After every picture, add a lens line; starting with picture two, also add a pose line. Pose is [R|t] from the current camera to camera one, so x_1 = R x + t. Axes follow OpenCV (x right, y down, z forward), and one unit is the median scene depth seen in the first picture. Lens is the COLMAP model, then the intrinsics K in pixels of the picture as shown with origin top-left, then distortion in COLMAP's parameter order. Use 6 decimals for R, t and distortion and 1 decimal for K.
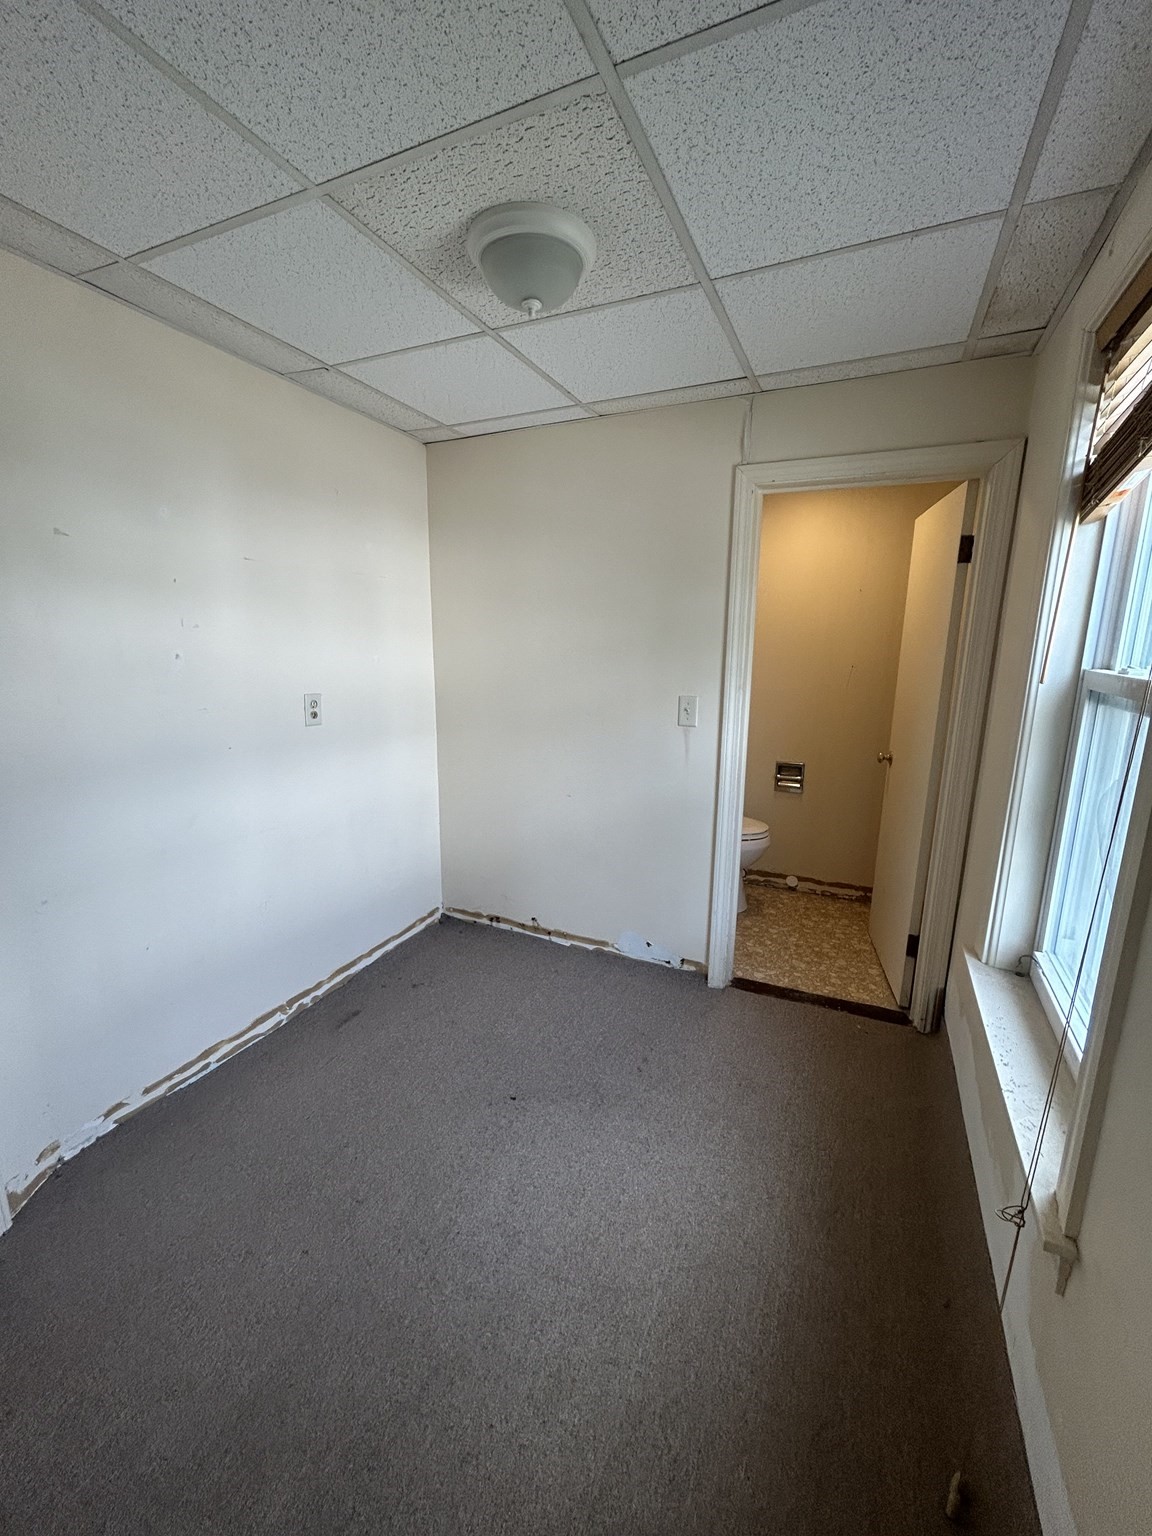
lens RADIAL K [[623.1, 0, 575.1], [0, 623.1, 766.7], [0, 0, 1]] dist [-0.000396, 0.001119]
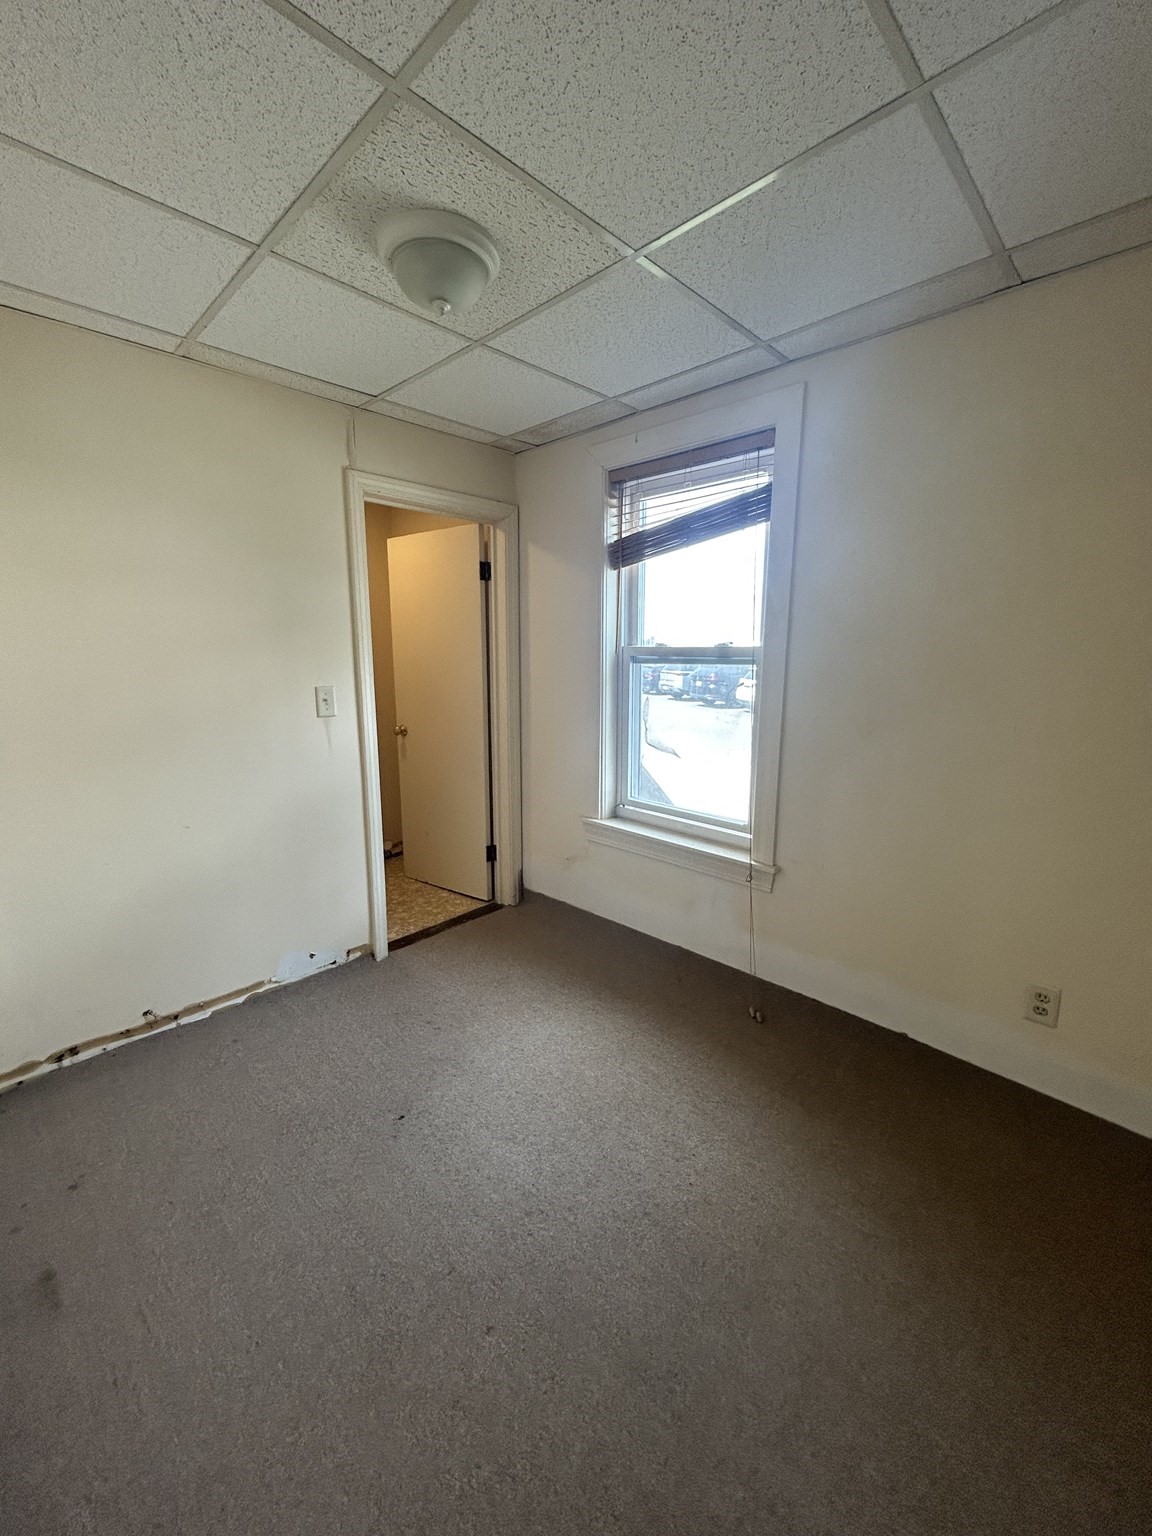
lens RADIAL K [[623.1, 0, 576.5], [0, 623.1, 765.8], [0, 0, 1]] dist [-0.000396, 0.001119]
pose [[0.330552, -0.179229, 0.926613, -0.641237], [0.194157, 0.973716, 0.119078, -0.030358], [-0.923601, 0.140547, 0.356662, 0.293014]]
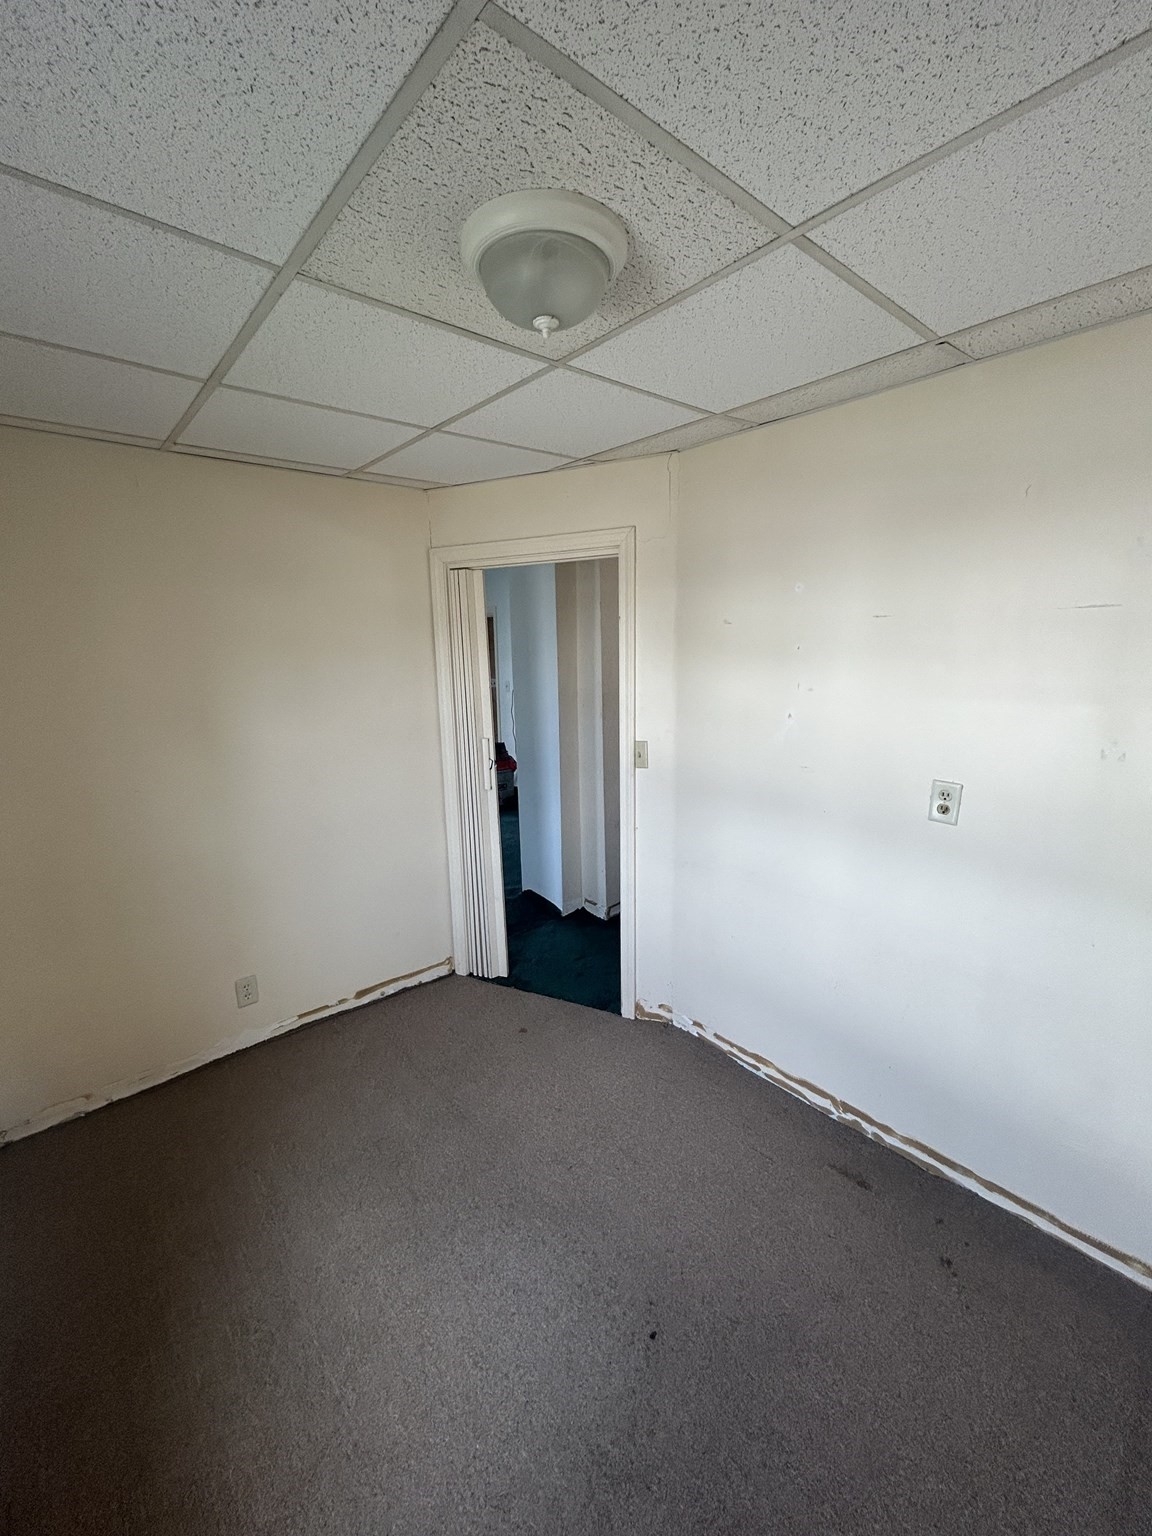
lens RADIAL K [[623.1, 0, 575.8], [0, 623.1, 767.8], [0, 0, 1]] dist [-0.000396, 0.001119]
pose [[-0.402459, 0.169912, -0.899531, 0.405830], [-0.172002, 0.951088, 0.256605, -0.237541], [0.899134, 0.257994, -0.353549, 0.827683]]
